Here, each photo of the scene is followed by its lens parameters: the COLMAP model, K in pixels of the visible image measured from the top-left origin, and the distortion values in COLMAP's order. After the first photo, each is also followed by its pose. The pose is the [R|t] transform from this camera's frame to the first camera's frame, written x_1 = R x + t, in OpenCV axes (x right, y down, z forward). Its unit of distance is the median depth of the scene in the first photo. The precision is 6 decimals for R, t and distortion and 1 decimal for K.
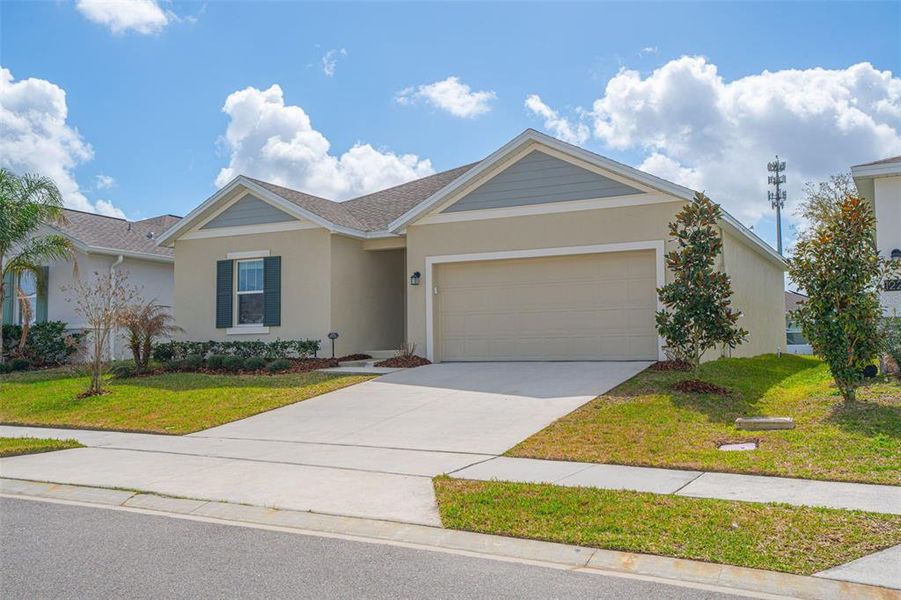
lens RADIAL K [[858.2, 0, 448.4], [0, 858.2, 300.5], [0, 0, 1]] dist [0.070014, 0.000000]
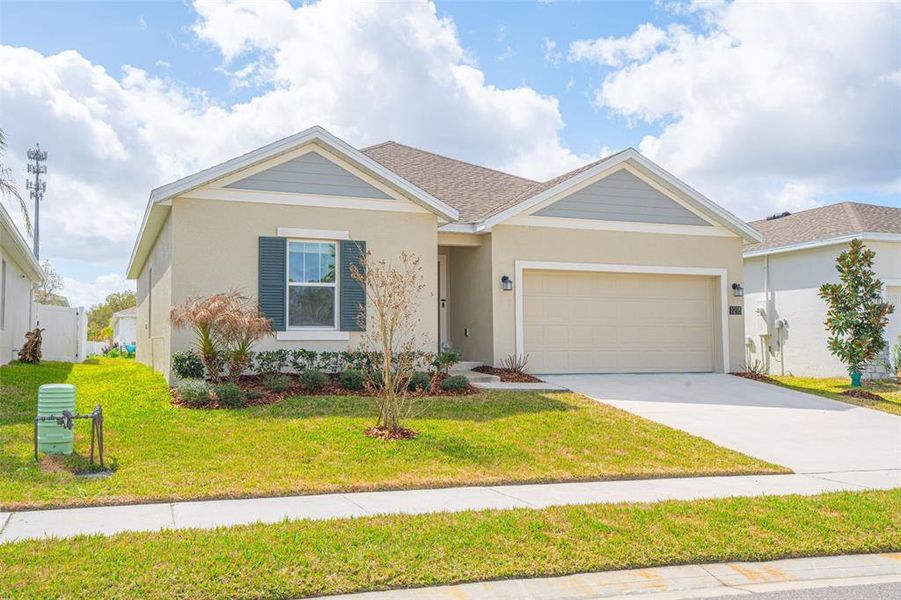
lens RADIAL K [[858.2, 0, 449.9], [0, 858.2, 298.6], [0, 0, 1]] dist [0.070014, 0.000000]
pose [[0.644223, 0.051636, 0.763093, -0.715555], [-0.052724, 0.998343, -0.023044, 0.013409], [-0.763019, -0.025387, 0.645878, 0.428213]]
